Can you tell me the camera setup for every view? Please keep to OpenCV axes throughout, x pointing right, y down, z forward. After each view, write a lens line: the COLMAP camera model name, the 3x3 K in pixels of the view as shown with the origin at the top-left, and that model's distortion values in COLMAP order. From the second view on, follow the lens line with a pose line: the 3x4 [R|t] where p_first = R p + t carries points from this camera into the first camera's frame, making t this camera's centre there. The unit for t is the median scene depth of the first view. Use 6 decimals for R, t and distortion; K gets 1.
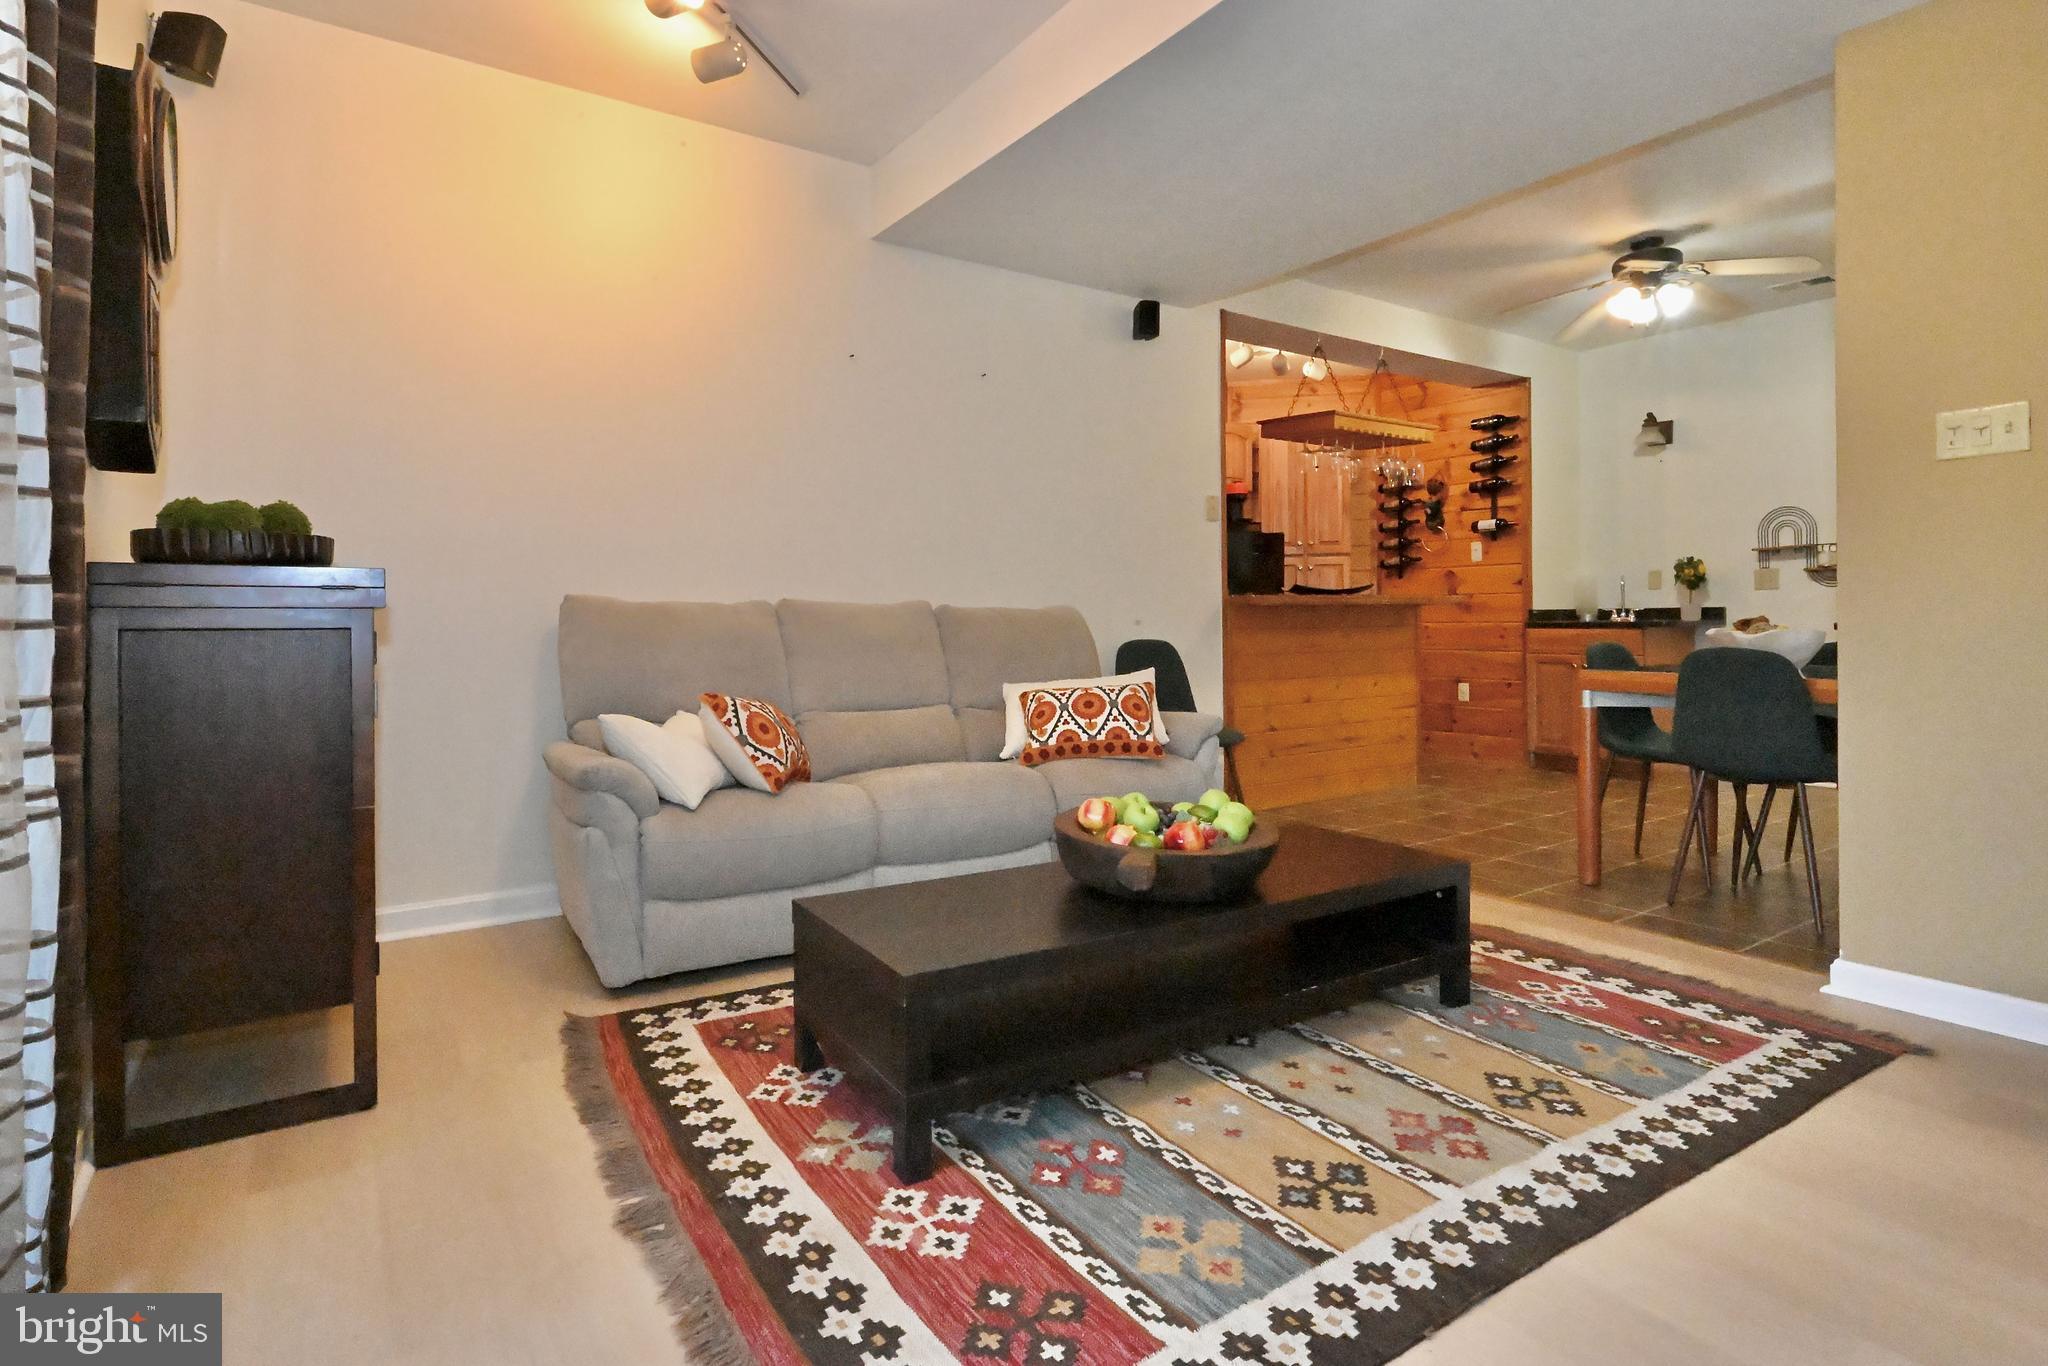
lens RADIAL K [[992.6, 0, 1045.1], [0, 992.6, 619.4], [0, 0, 1]] dist [0.014187, 0.000919]
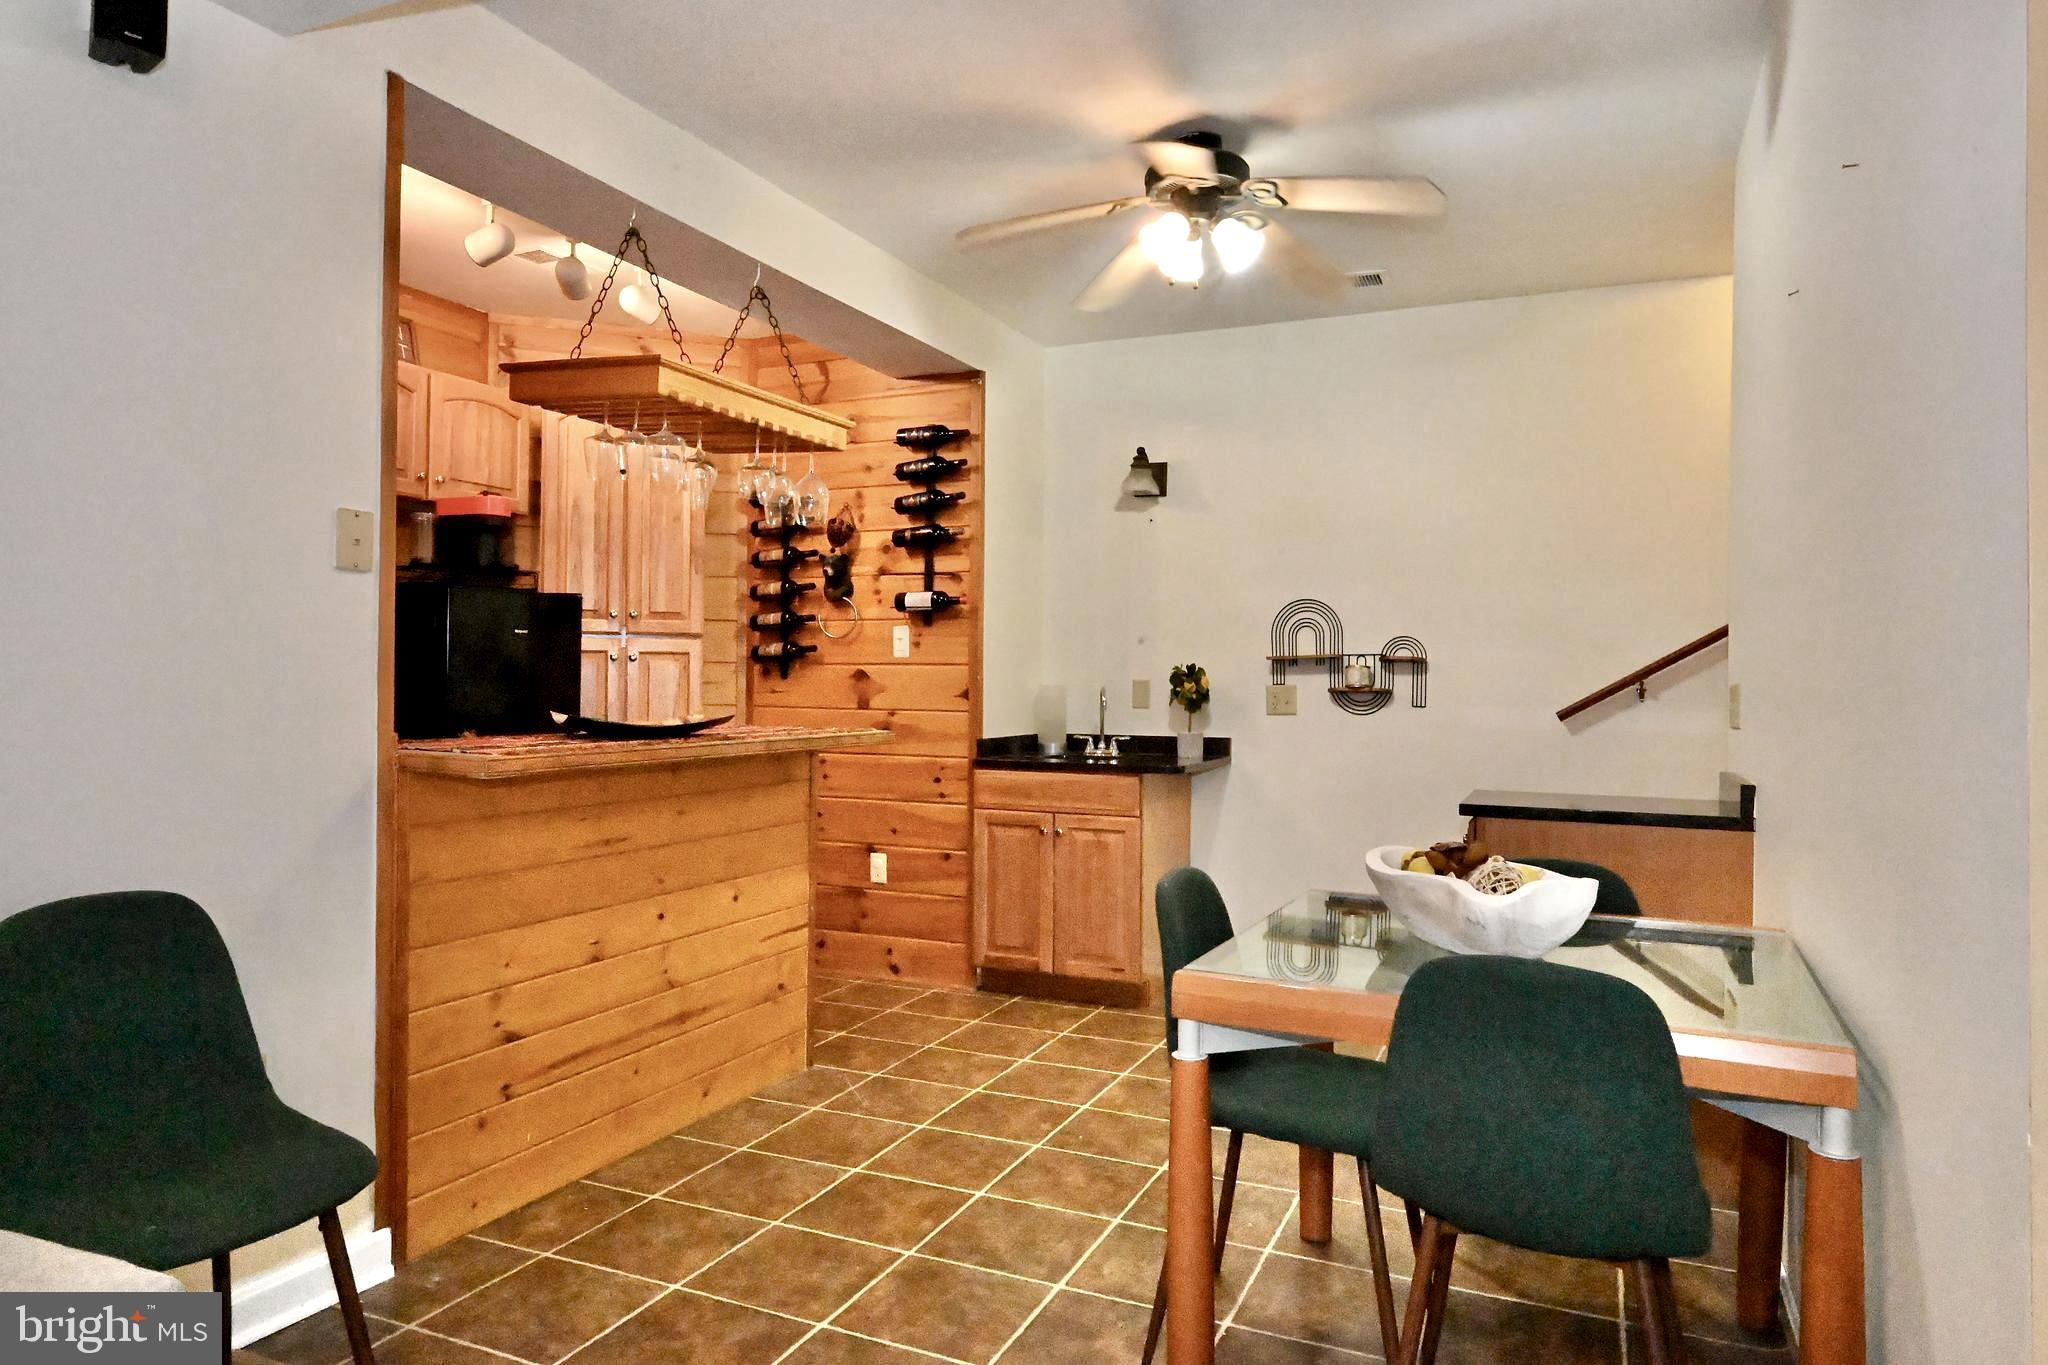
lens RADIAL K [[1248.5, 0, 1029.3], [0, 1248.5, 675.9], [0, 0, 1]] dist [-0.000394, 0.000993]
pose [[0.857815, 0.018554, 0.513623, 0.106971], [-0.013396, 0.999816, -0.013745, -0.038753], [-0.513783, 0.004911, 0.857906, 0.304724]]
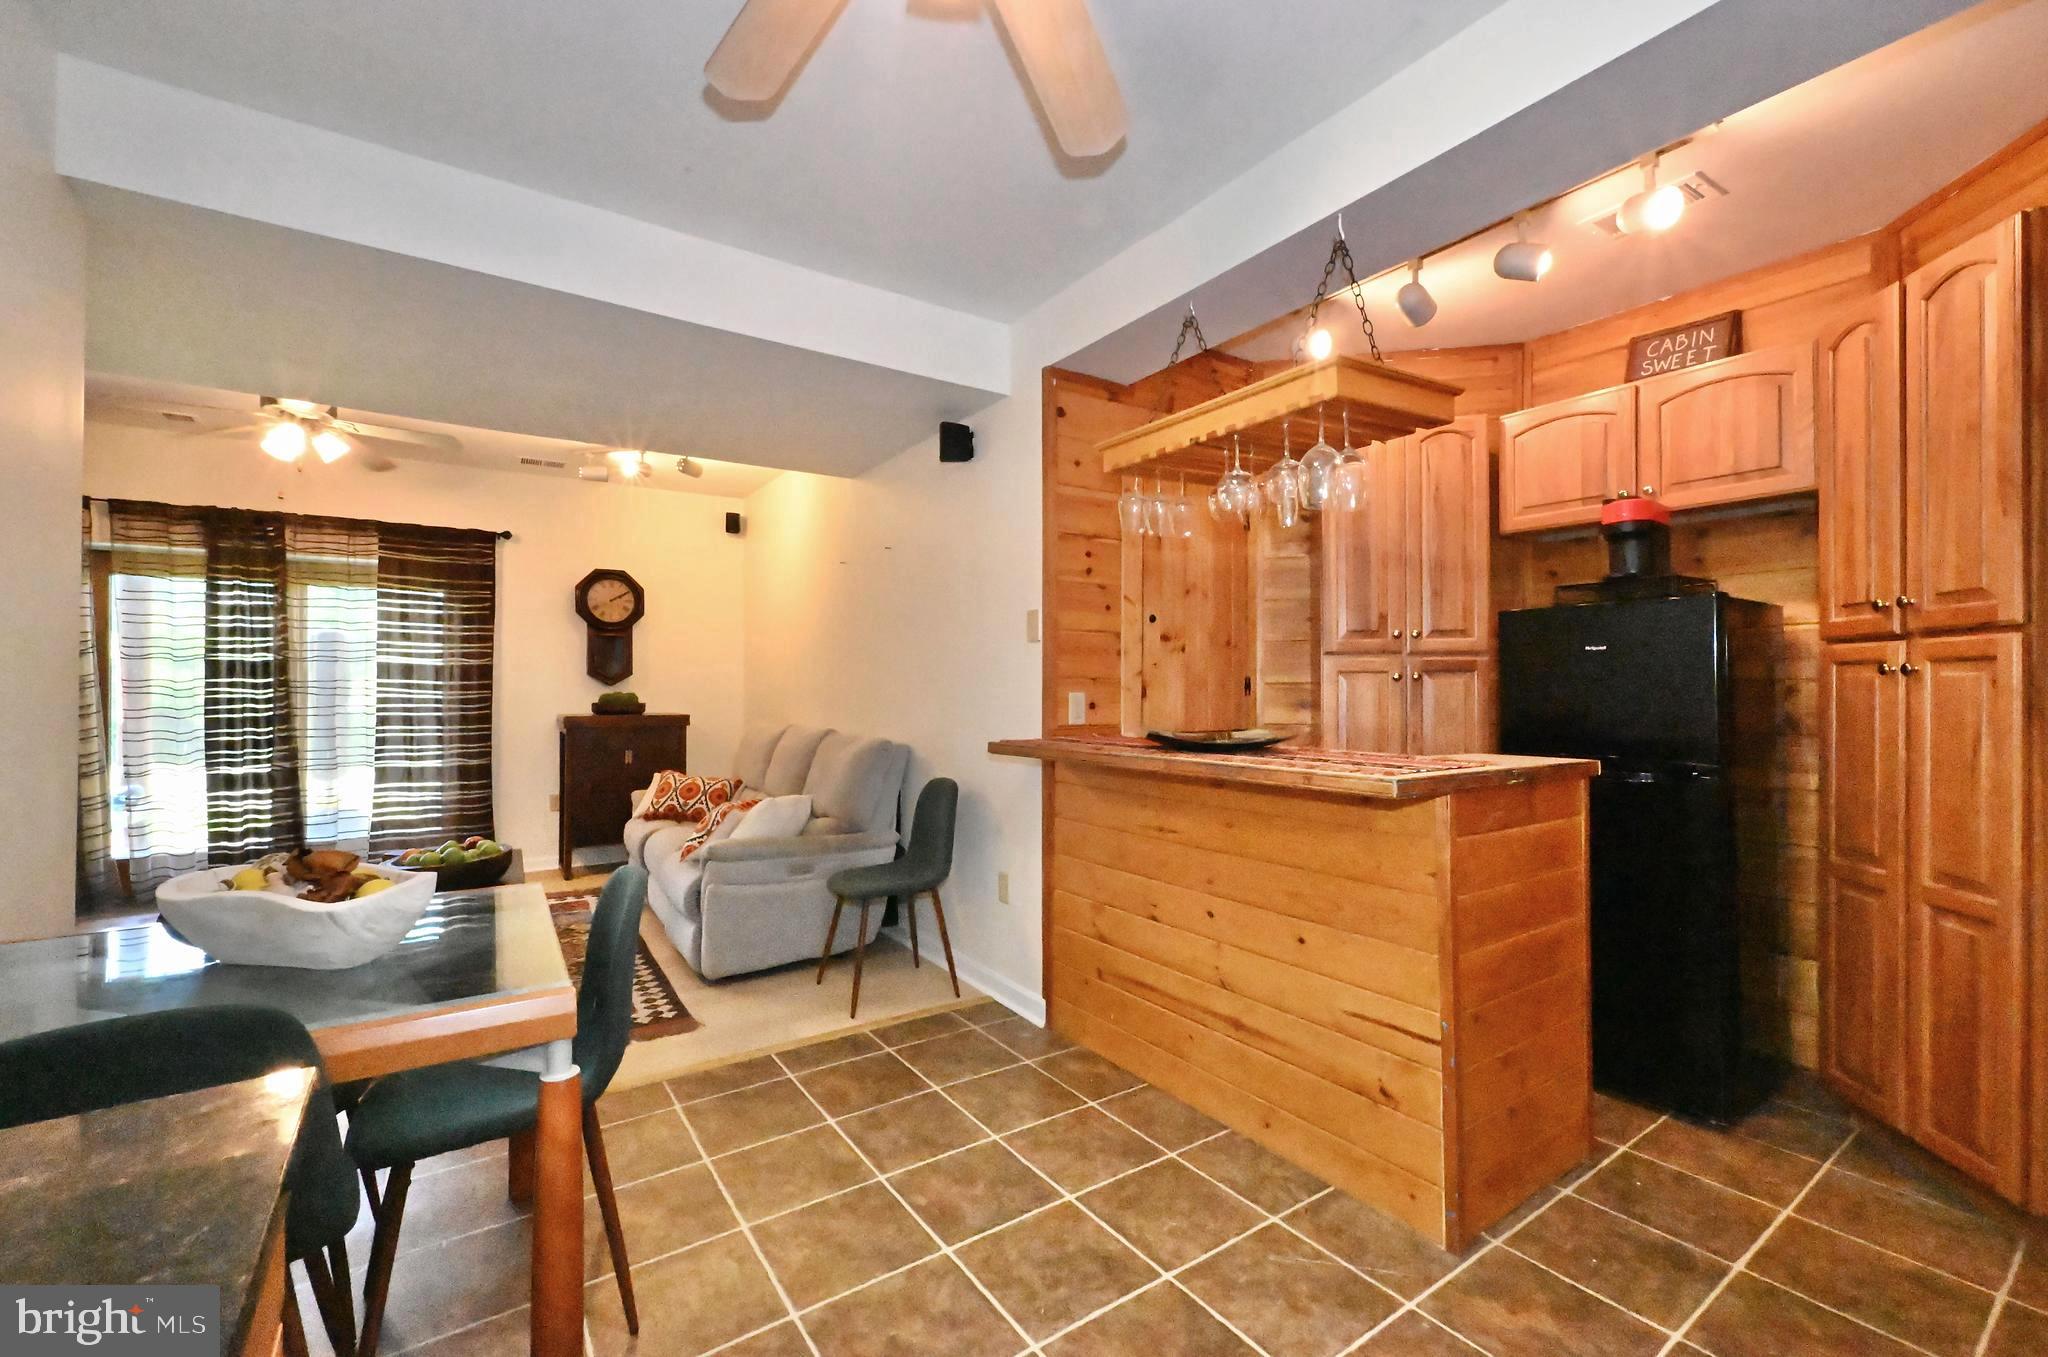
lens RADIAL K [[847.5, 0, 1031.8], [0, 847.5, 686.7], [0, 0, 1]] dist [0.000375, -0.000300]
pose [[-0.006990, -0.001160, -0.999975, 0.630065], [-0.009940, 0.999950, -0.001090, -0.046672], [0.999926, 0.009932, -0.007001, 0.746598]]
